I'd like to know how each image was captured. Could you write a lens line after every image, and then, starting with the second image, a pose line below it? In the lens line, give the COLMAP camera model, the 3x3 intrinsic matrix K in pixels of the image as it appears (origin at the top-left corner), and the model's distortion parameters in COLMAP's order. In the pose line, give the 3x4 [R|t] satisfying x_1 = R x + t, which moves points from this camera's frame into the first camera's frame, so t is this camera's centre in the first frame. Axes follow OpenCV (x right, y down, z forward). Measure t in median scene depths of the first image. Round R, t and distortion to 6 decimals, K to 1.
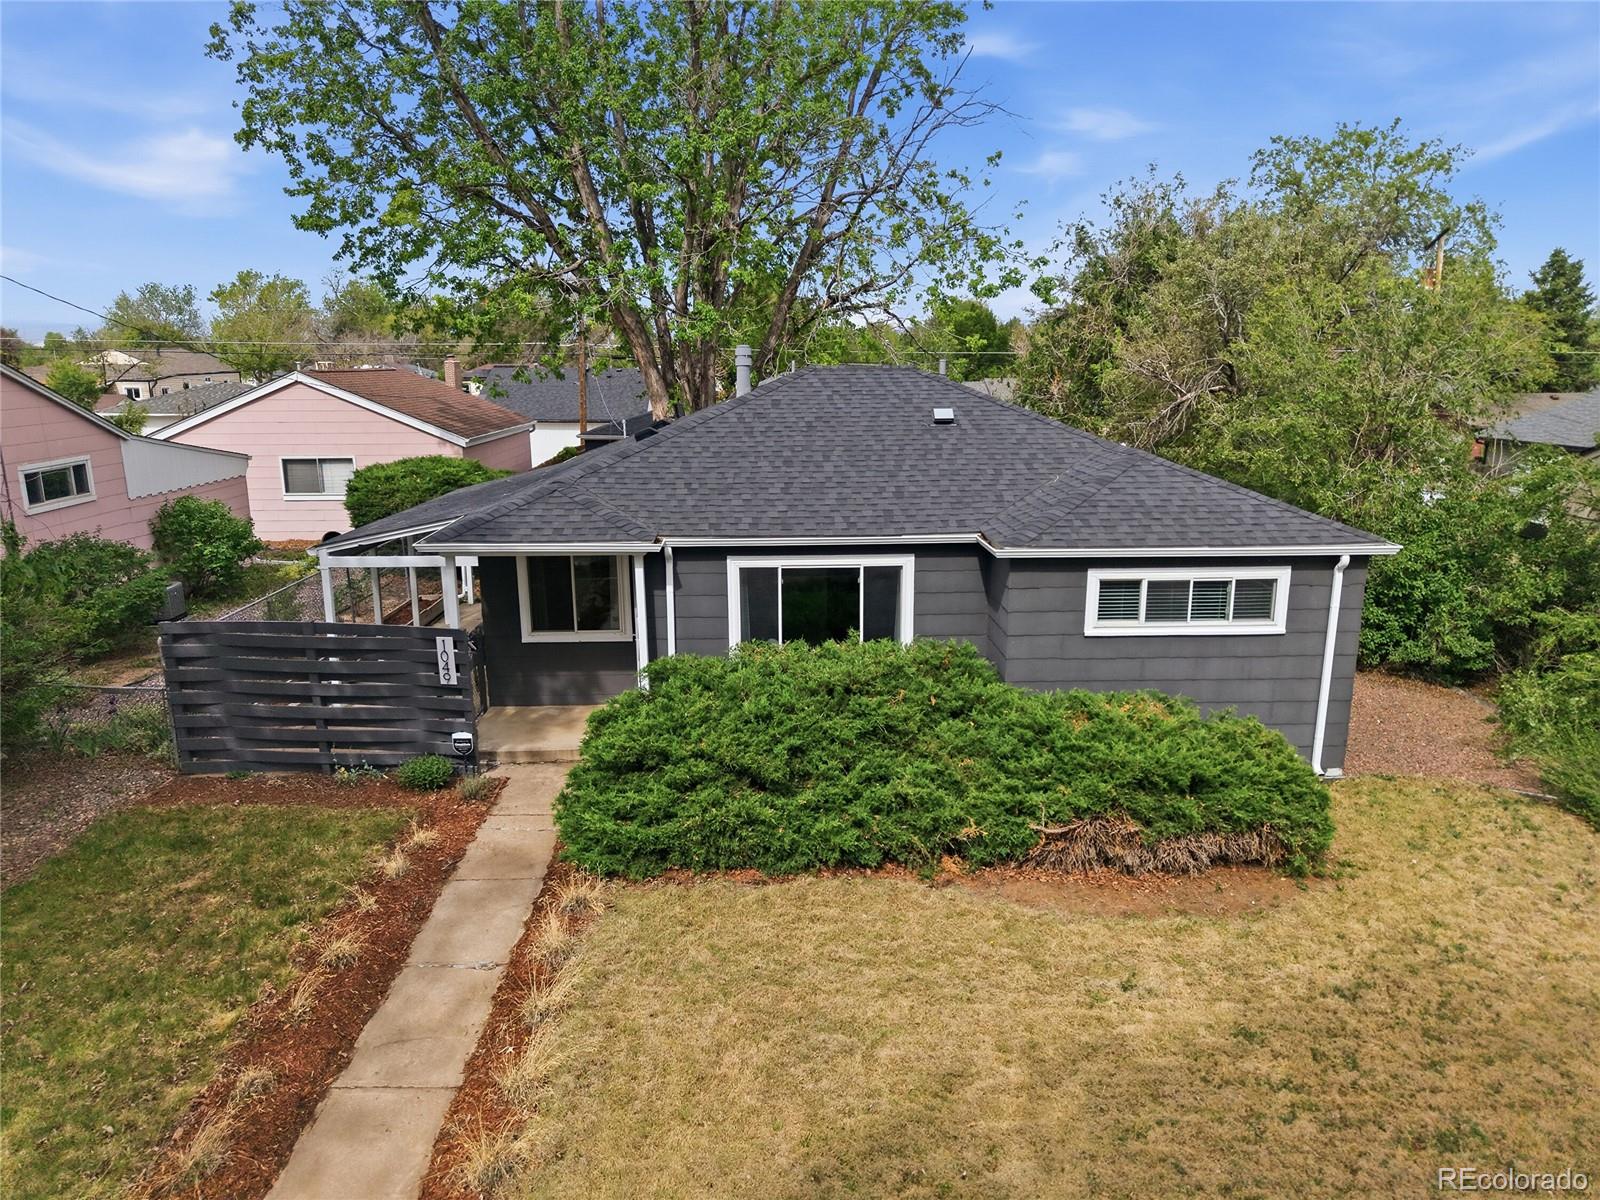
lens RADIAL K [[1084.4, 0, 800.0], [0, 1084.4, 600.0], [0, 0, 1]] dist [0.037193, -0.068356]
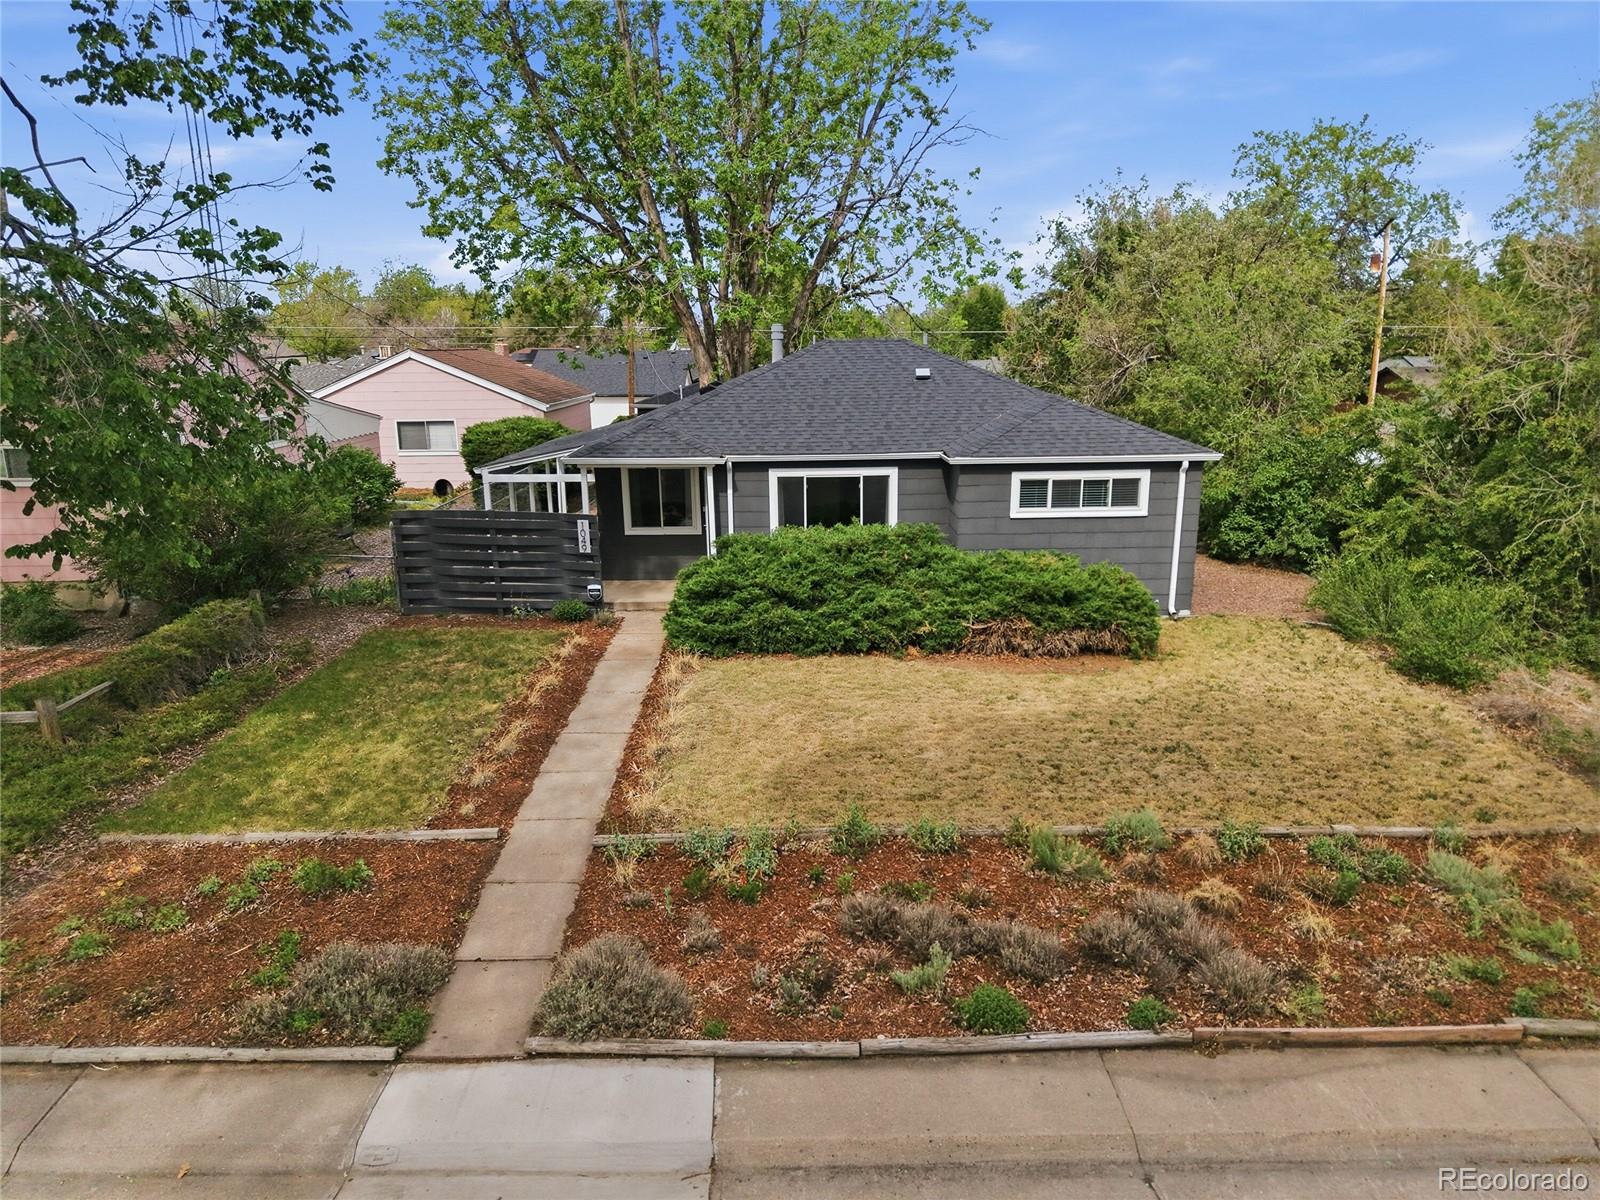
lens RADIAL K [[1059.4, 0, 800.0], [0, 1059.4, 600.0], [0, 0, 1]] dist [0.054056, -0.097807]
pose [[0.999798, -0.002089, -0.019972, 0.002586], [0.002475, 0.999810, 0.019334, 0.108614], [0.019928, -0.019379, 0.999614, -0.428908]]
